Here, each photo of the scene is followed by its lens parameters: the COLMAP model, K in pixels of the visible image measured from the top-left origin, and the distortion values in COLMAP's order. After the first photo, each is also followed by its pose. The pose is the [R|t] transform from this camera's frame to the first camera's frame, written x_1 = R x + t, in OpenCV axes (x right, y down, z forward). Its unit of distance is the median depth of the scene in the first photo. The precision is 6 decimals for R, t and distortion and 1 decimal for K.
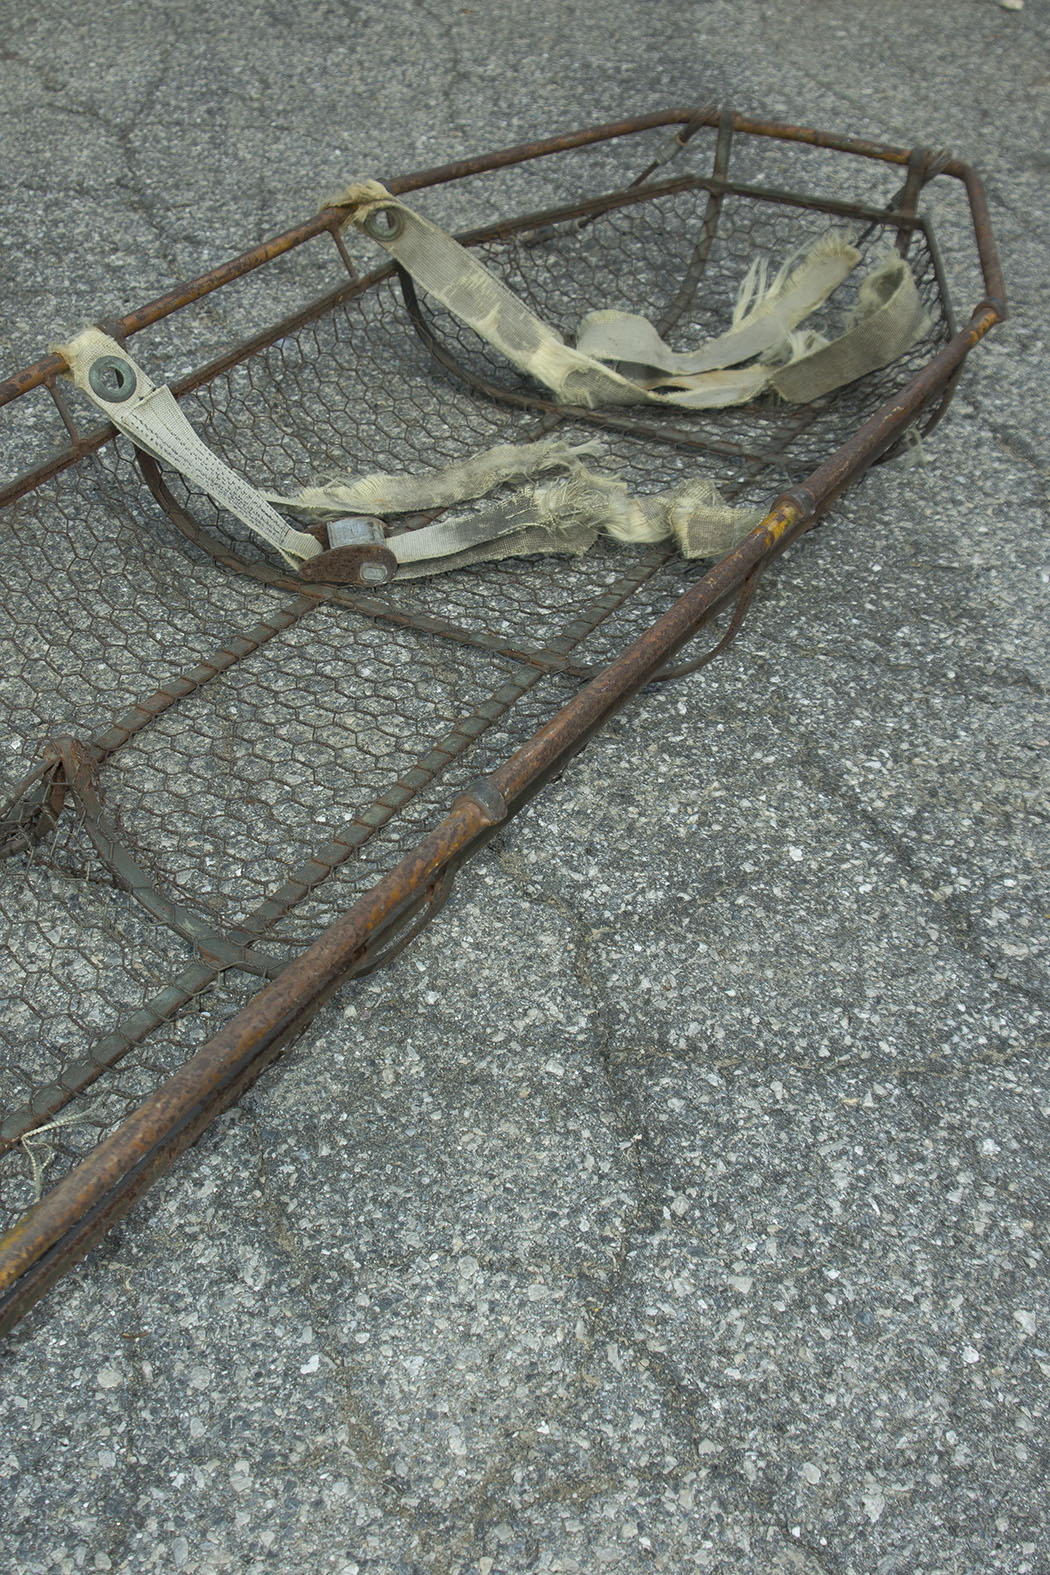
lens RADIAL K [[2034.4, 0, 525.0], [0, 2034.4, 787.5], [0, 0, 1]] dist [-0.146326, 0.061080]
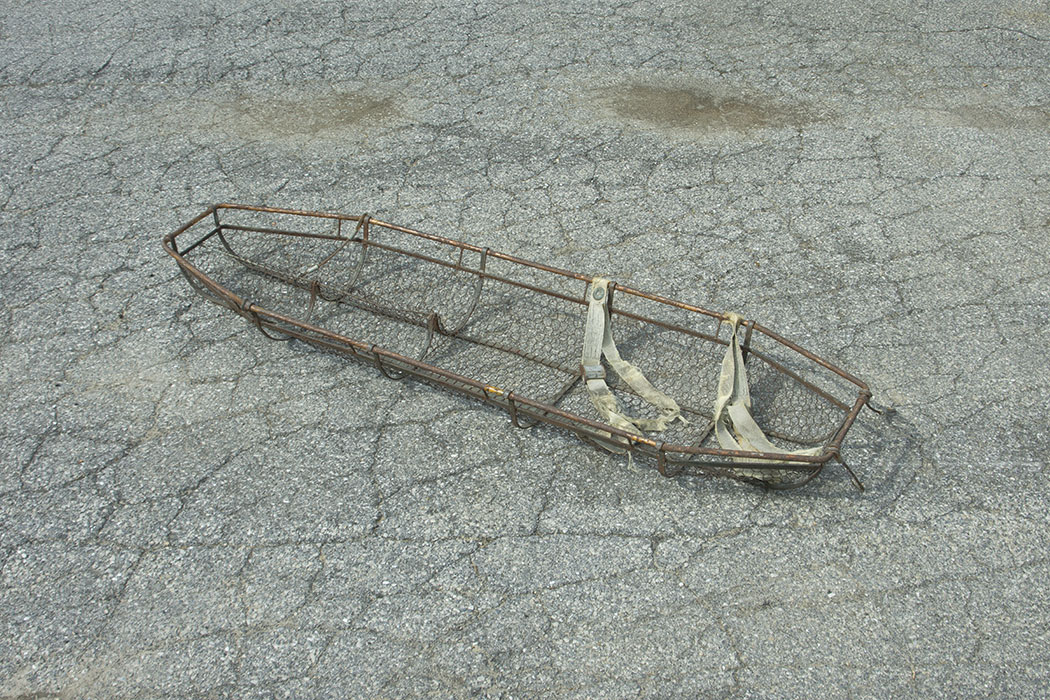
lens RADIAL K [[1284.9, 0, 525.0], [0, 1284.9, 350.0], [0, 0, 1]] dist [-0.173732, 0.115748]
pose [[0.016954, 0.553226, -0.832859, 2.364330], [-0.578442, 0.684858, 0.443142, -1.451048], [0.815548, 0.474247, 0.331620, 0.257876]]
